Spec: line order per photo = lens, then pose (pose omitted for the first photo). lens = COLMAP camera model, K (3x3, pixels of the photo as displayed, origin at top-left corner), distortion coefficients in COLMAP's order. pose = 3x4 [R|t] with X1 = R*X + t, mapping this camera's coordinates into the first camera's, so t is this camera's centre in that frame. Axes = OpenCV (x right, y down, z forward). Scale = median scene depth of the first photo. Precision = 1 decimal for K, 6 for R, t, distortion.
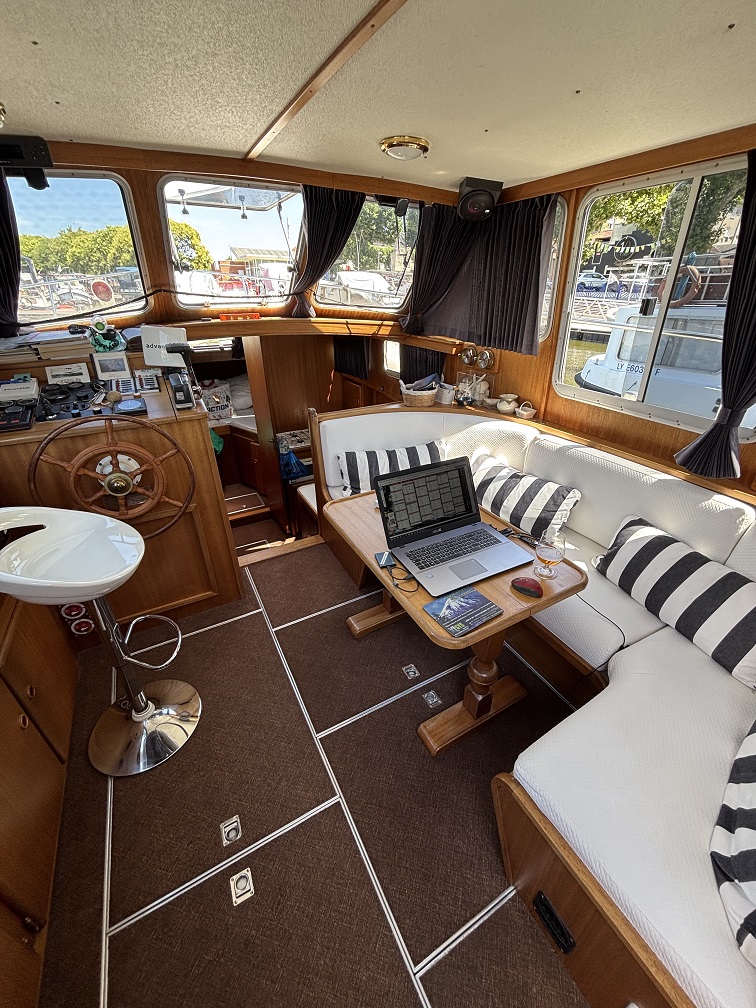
lens RADIAL K [[409.1, 0, 382.0], [0, 409.1, 506.9], [0, 0, 1]] dist [0.004560, 0.000282]
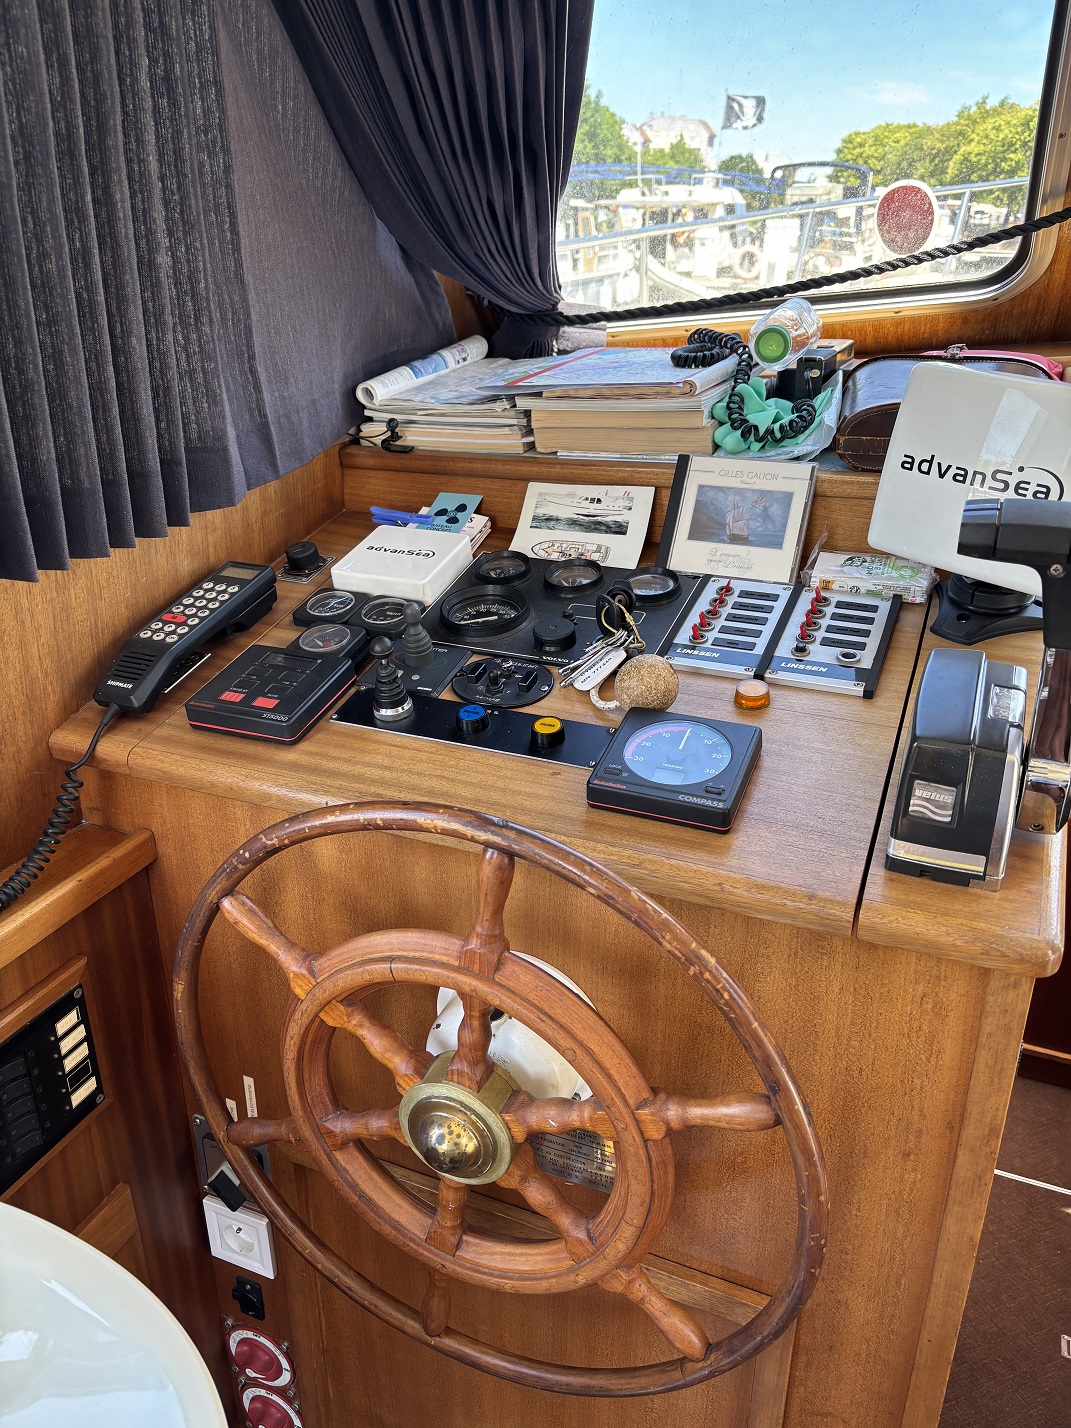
lens RADIAL K [[1098.8, 0, 535.5], [0, 1098.8, 714.0], [0, 0, 1]] dist [0.012395, -0.003951]
pose [[0.621671, 0.314980, -0.717156, -0.269975], [-0.373734, 0.923920, 0.081818, -0.257696], [0.688366, 0.217161, 0.692093, 0.543862]]
